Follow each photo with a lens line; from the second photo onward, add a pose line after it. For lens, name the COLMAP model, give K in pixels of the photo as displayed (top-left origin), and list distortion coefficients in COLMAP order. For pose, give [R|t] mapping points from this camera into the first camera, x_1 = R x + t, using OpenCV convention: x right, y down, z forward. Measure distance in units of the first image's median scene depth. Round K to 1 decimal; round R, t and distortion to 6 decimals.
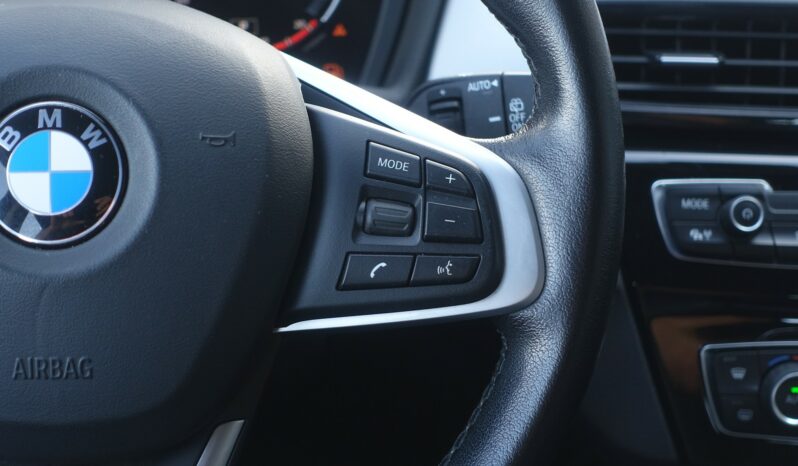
lens RADIAL K [[1562.6, 0, 399.0], [0, 1562.6, 233.0], [0, 0, 1]] dist [-0.146903, -0.150482]
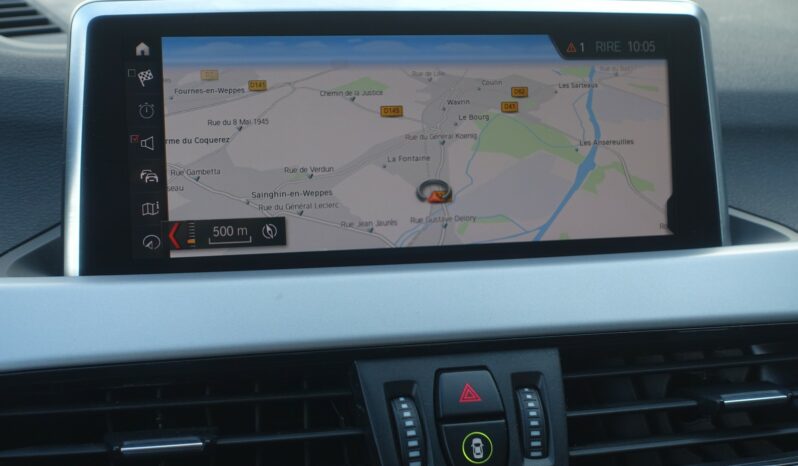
lens RADIAL K [[1234.8, 0, 399.0], [0, 1234.8, 233.0], [0, 0, 1]] dist [-0.041479, -0.093209]
pose [[0.971716, -0.059836, 0.228448, 0.250185], [0.102736, 0.978140, -0.180795, -0.140604], [-0.212636, 0.199151, 0.956622, 0.637884]]
